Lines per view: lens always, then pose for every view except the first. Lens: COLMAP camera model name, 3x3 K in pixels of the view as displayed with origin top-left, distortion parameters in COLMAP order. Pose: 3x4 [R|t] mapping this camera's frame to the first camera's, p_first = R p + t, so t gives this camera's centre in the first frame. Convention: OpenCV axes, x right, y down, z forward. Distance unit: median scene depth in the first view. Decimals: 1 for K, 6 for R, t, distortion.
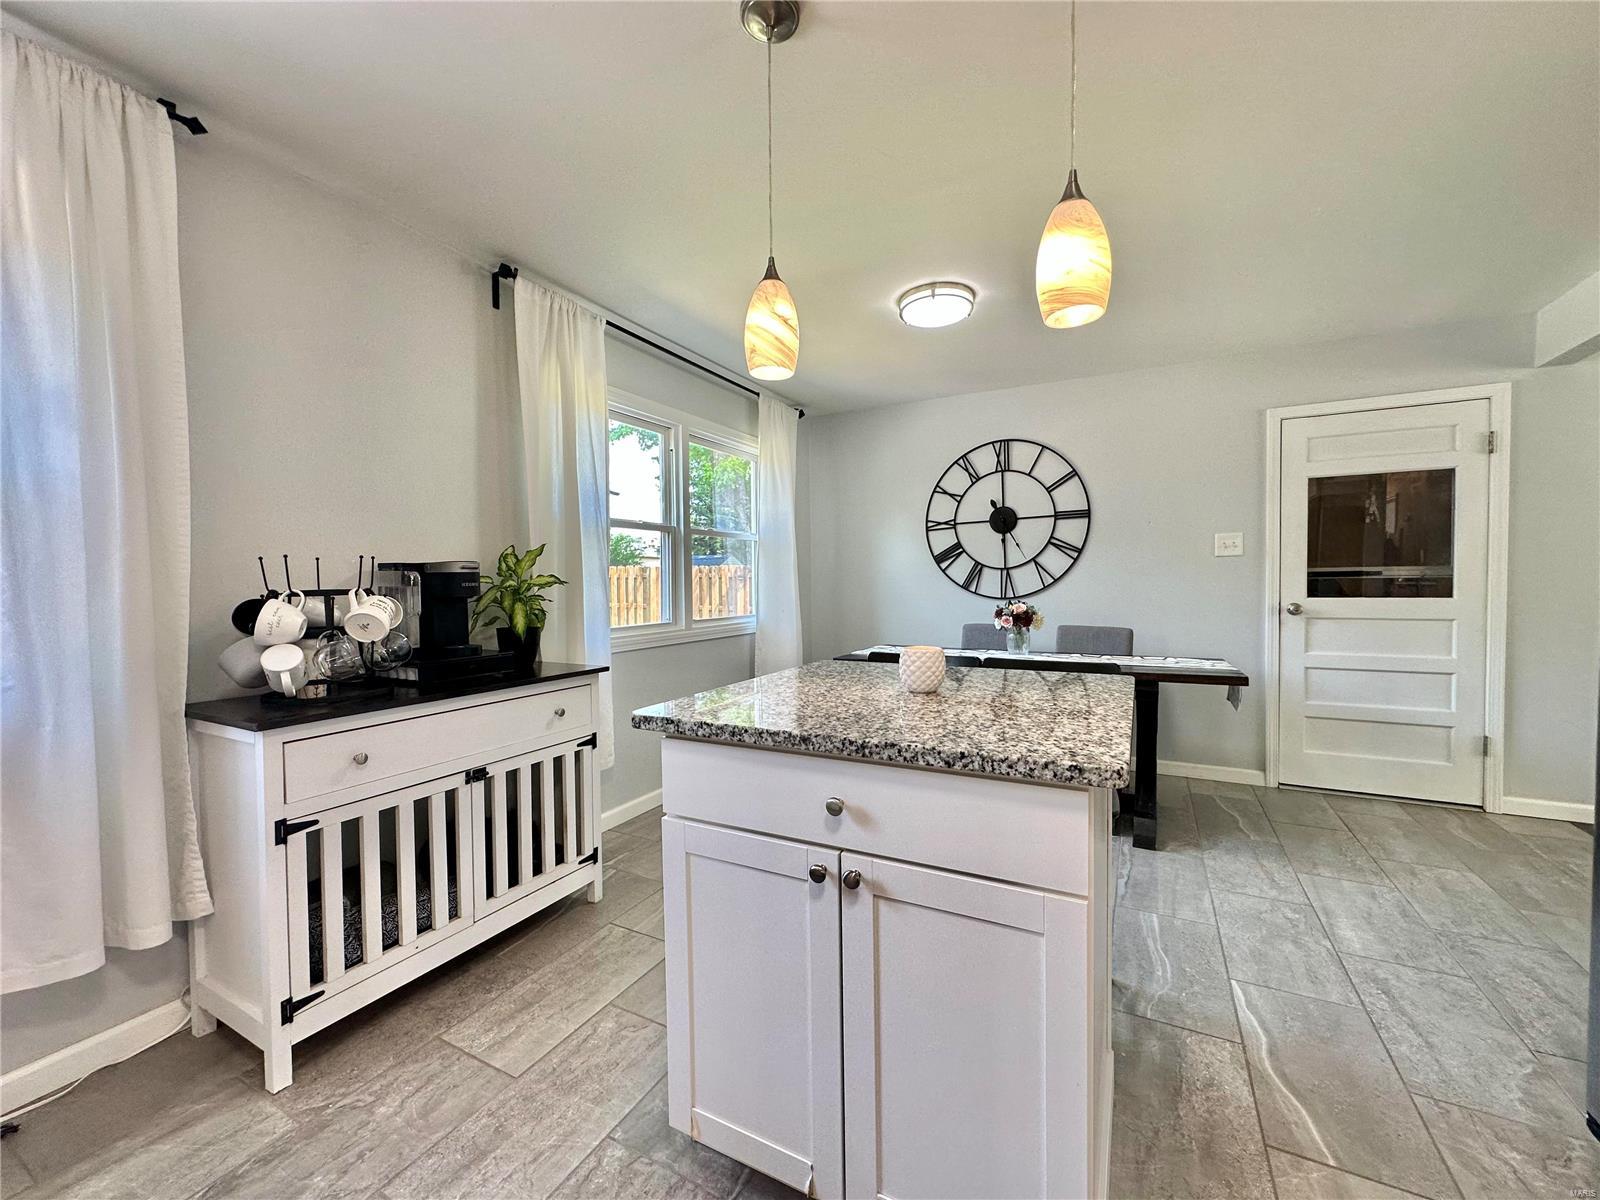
lens RADIAL K [[637.7, 0, 800.0], [0, 637.7, 600.0], [0, 0, 1]] dist [-0.000115, -0.000038]
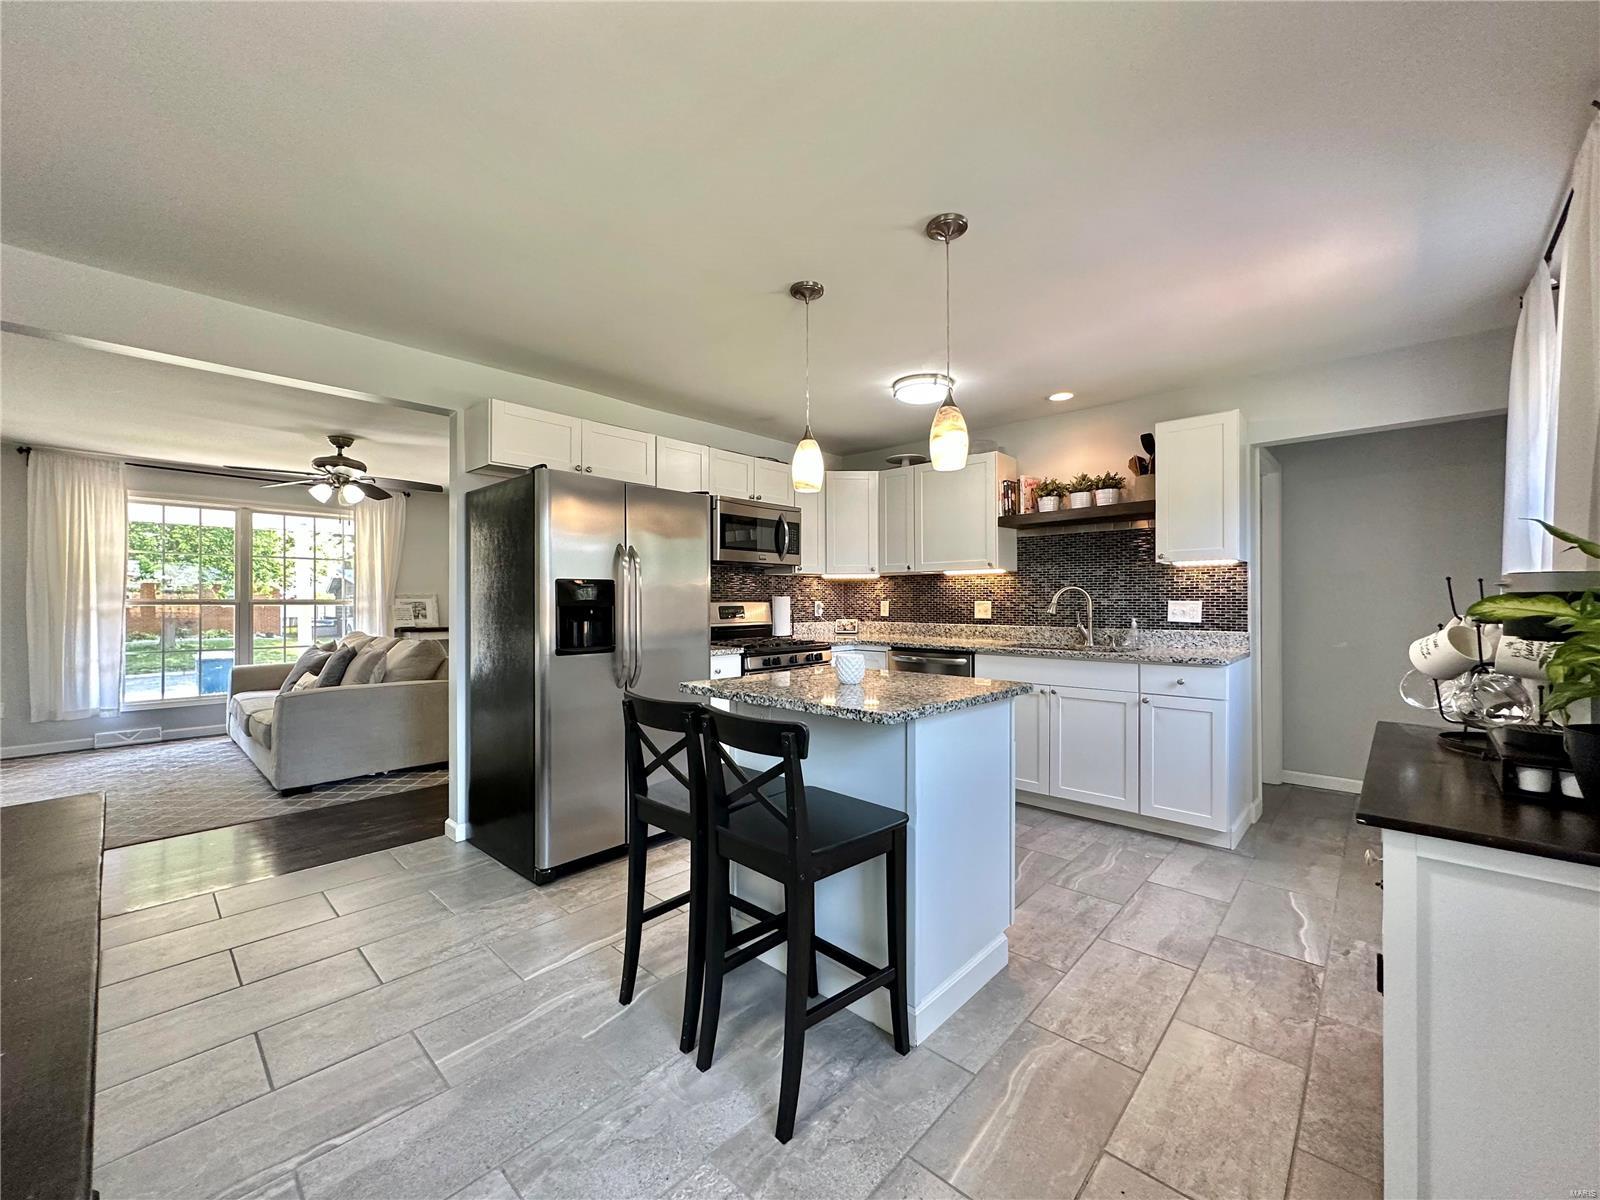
lens RADIAL K [[637.7, 0, 800.0], [0, 637.7, 600.0], [0, 0, 1]] dist [-0.000115, -0.000038]
pose [[-0.966483, 0.013737, 0.256365, -0.069049], [0.019909, 0.999571, 0.021495, -0.072803], [-0.255959, 0.025879, -0.966341, 2.072586]]
